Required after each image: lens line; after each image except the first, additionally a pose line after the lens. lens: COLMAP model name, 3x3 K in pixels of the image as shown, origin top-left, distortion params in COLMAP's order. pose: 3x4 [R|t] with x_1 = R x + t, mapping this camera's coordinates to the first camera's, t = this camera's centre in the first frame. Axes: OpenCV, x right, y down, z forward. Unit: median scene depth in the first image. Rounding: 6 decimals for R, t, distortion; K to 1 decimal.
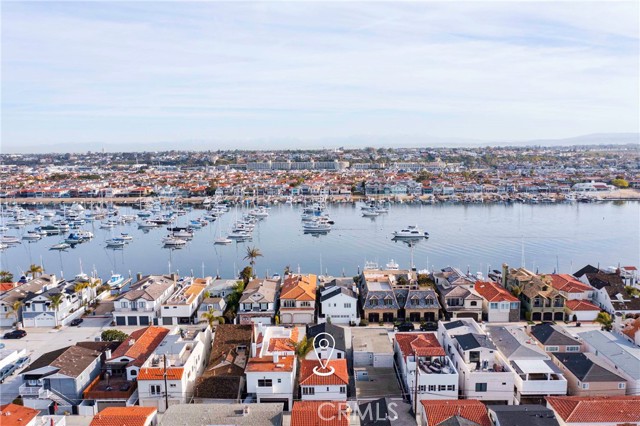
lens RADIAL K [[507.3, 0, 321.6], [0, 507.3, 214.6], [0, 0, 1]] dist [-0.037754, 0.005332]
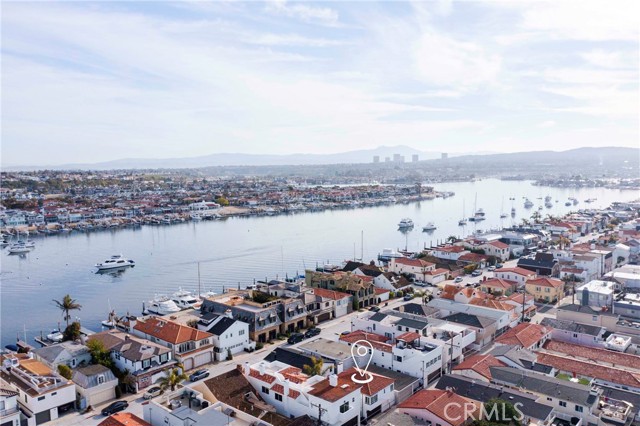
lens RADIAL K [[507.3, 0, 321.5], [0, 507.3, 211.2], [0, 0, 1]] dist [-0.037754, 0.005332]
pose [[0.629661, -0.054230, 0.774975, -0.192707], [0.096396, 0.995305, -0.008673, -0.008913], [-0.770866, 0.080166, 0.631932, 0.084871]]
